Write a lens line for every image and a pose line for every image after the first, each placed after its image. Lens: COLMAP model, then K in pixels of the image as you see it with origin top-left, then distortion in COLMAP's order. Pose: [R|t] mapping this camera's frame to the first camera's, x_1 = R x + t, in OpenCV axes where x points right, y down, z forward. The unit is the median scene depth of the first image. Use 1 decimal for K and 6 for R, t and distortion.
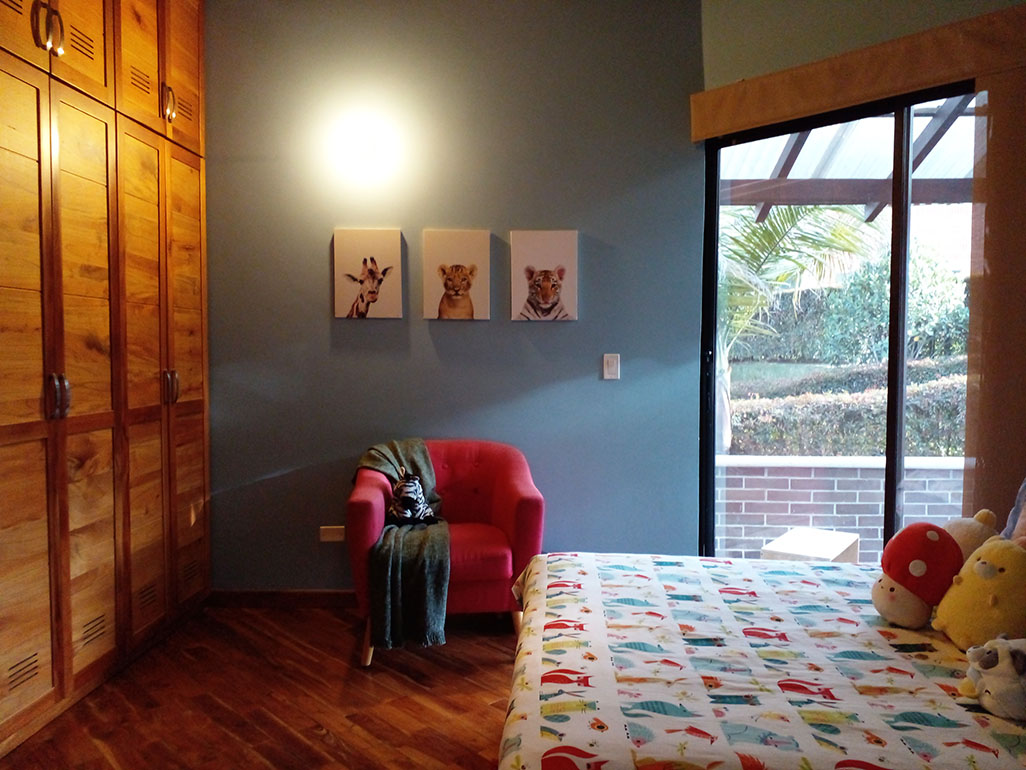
lens RADIAL K [[814.2, 0, 519.6], [0, 814.2, 384.3], [0, 0, 1]] dist [0.076357, -0.036397]
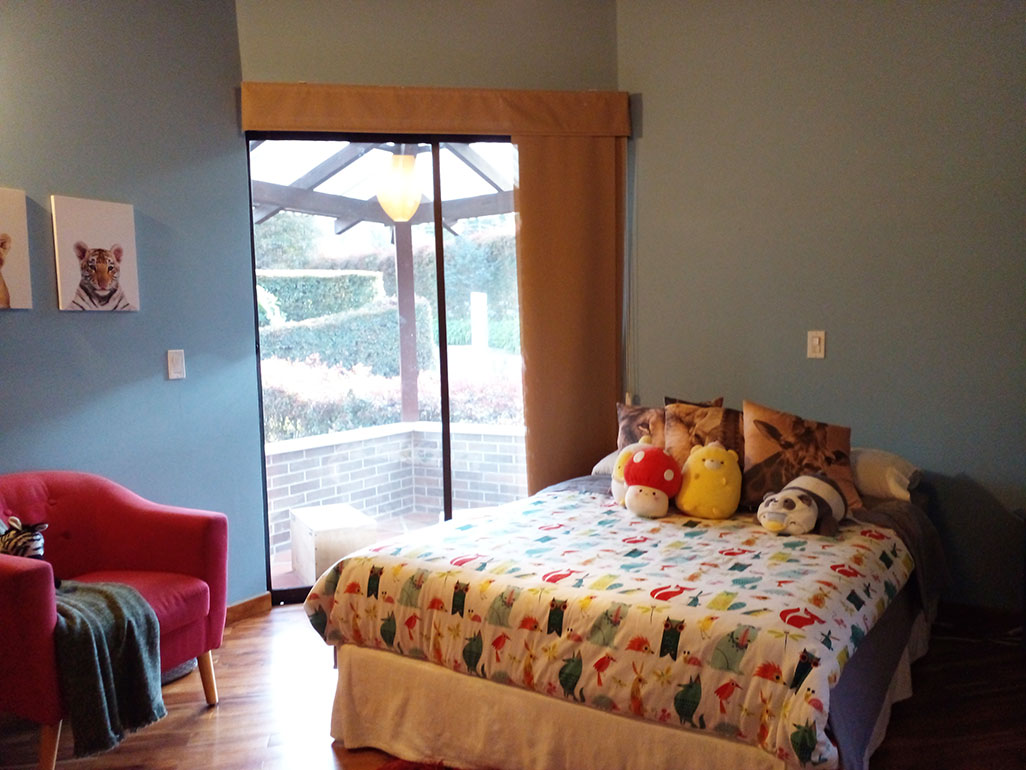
lens RADIAL K [[814.2, 0, 521.7], [0, 814.2, 383.1], [0, 0, 1]] dist [0.076357, -0.036397]
pose [[0.535296, -0.065473, 0.842123, -0.451983], [0.068477, 0.997073, 0.033993, -0.006312], [-0.841884, 0.039470, 0.538213, 0.211489]]
